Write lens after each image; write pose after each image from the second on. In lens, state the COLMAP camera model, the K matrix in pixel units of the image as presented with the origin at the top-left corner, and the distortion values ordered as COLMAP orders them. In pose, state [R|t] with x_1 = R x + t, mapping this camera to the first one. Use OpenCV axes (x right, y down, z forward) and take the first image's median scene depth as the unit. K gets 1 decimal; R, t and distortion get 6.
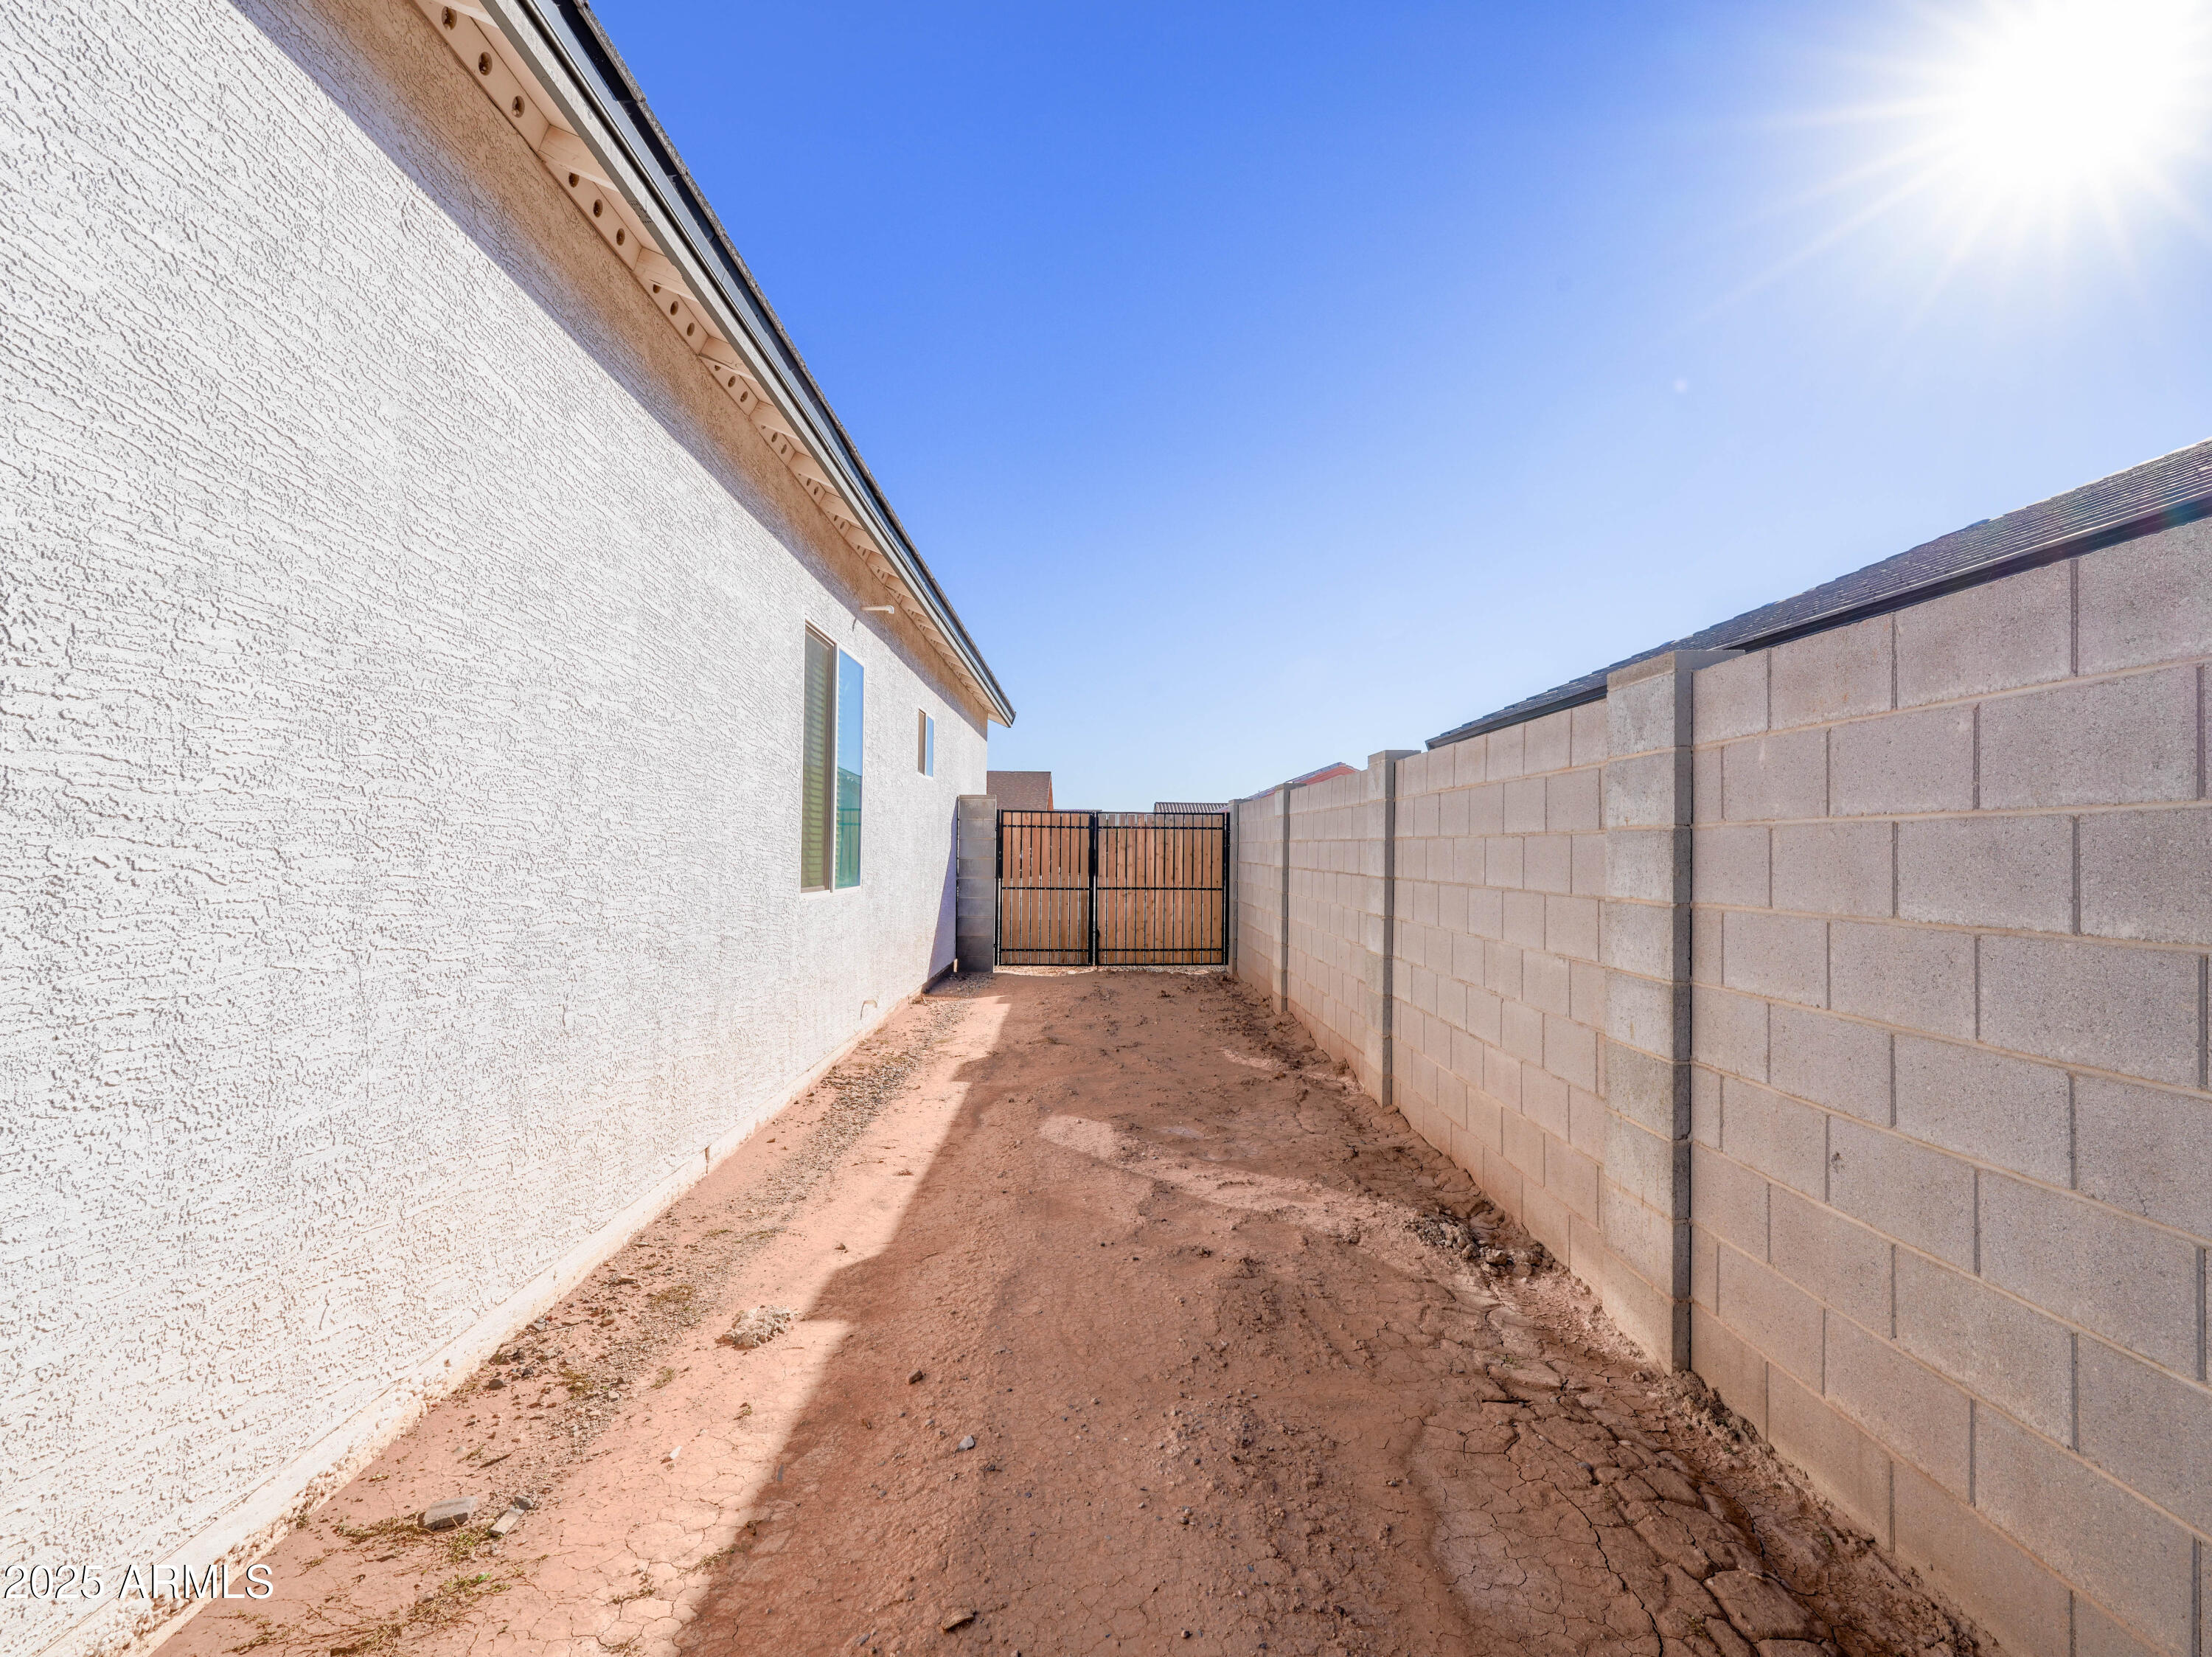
lens RADIAL K [[1093.0, 0, 1104.1], [0, 1093.0, 822.9], [0, 0, 1]] dist [-0.000067, -0.000272]
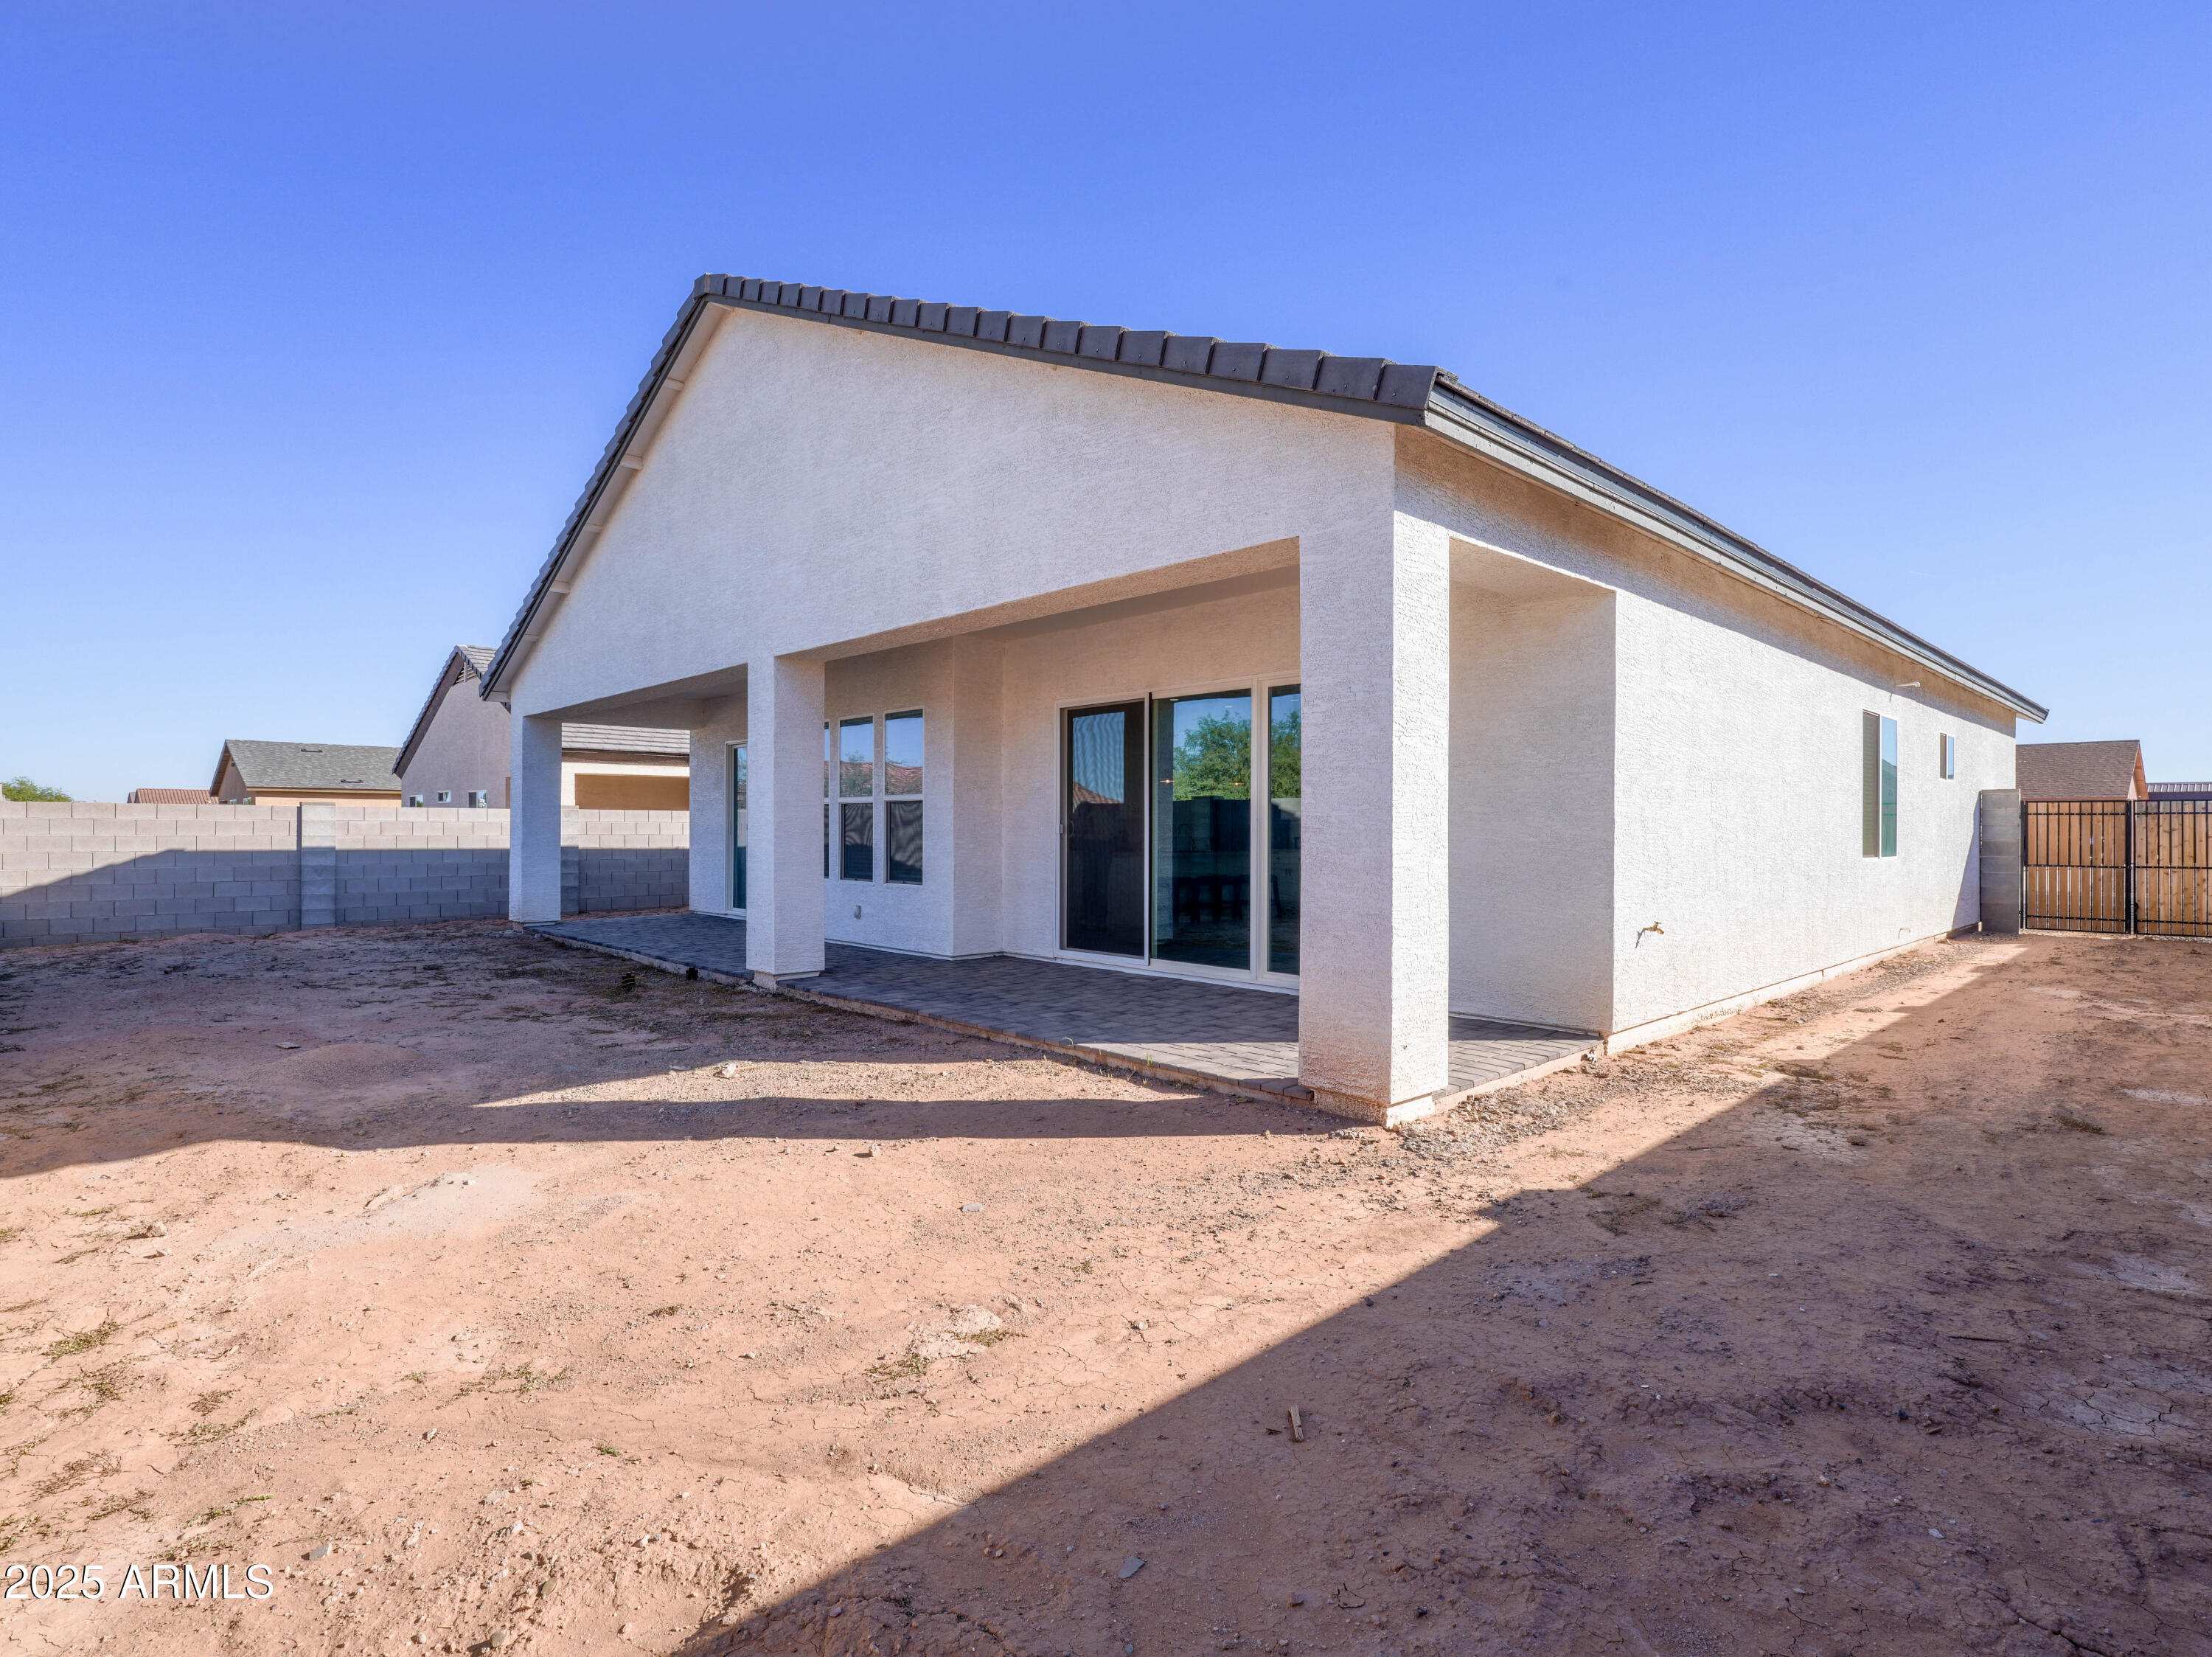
lens RADIAL K [[1093.0, 0, 1104.1], [0, 1093.0, 822.9], [0, 0, 1]] dist [-0.000067, -0.000272]
pose [[0.679753, -0.011300, -0.733354, 0.117124], [0.021125, 0.999768, 0.004175, -0.016455], [0.733137, -0.018330, 0.679834, -0.676669]]
